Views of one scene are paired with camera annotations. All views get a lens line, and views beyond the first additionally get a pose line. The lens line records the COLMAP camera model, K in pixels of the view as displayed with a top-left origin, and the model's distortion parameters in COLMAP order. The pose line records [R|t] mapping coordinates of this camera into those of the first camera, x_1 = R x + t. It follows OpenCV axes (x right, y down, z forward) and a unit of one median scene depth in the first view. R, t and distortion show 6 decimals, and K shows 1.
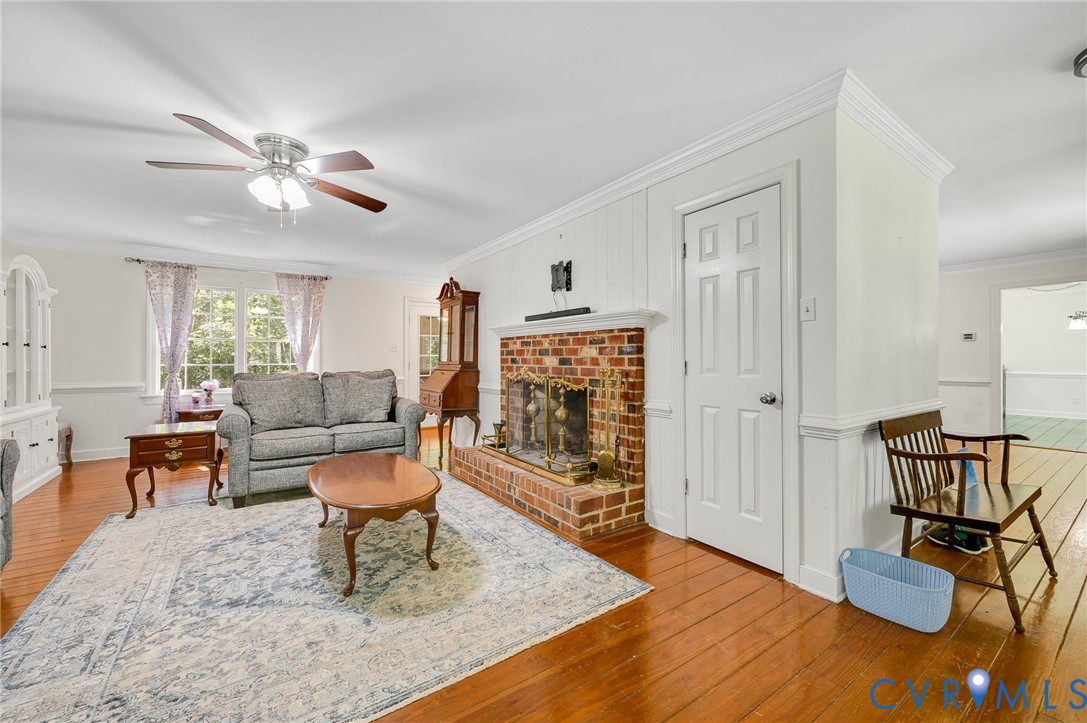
lens RADIAL K [[434.2, 0, 556.5], [0, 434.2, 361.3], [0, 0, 1]] dist [-0.001045, -0.000274]
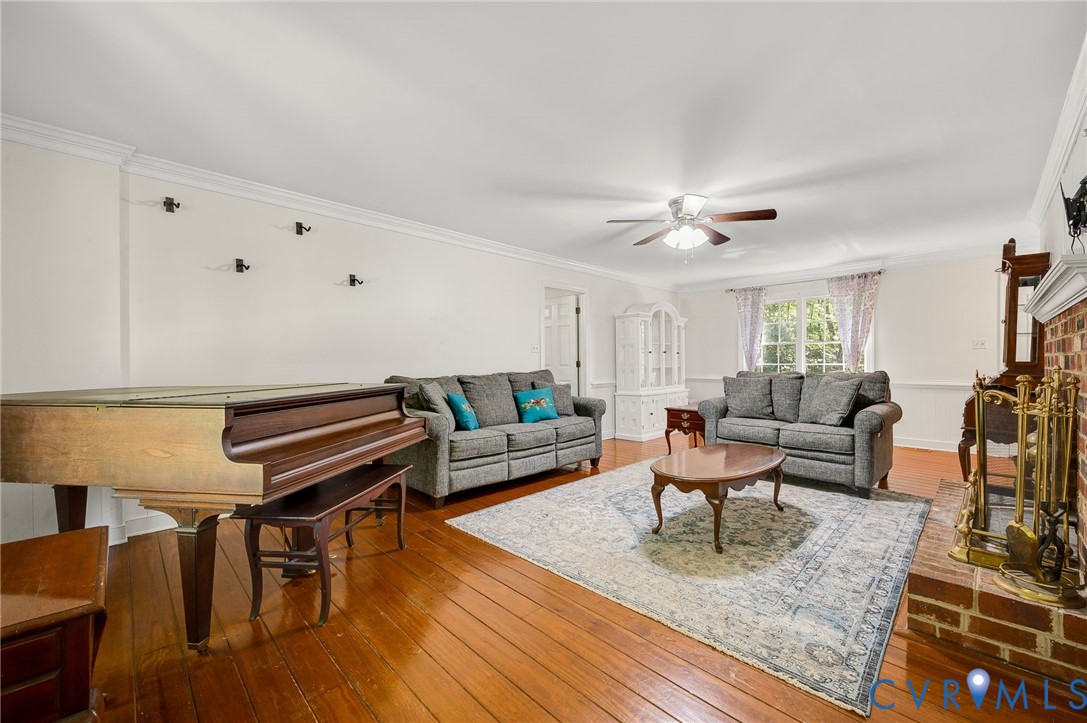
lens RADIAL K [[434.2, 0, 556.5], [0, 434.2, 361.3], [0, 0, 1]] dist [-0.001045, -0.000274]
pose [[0.173954, 0.000550, -0.984754, 0.592705], [0.000895, 0.999999, 0.000716, -0.003757], [0.984753, -0.001006, 0.173953, 0.332478]]
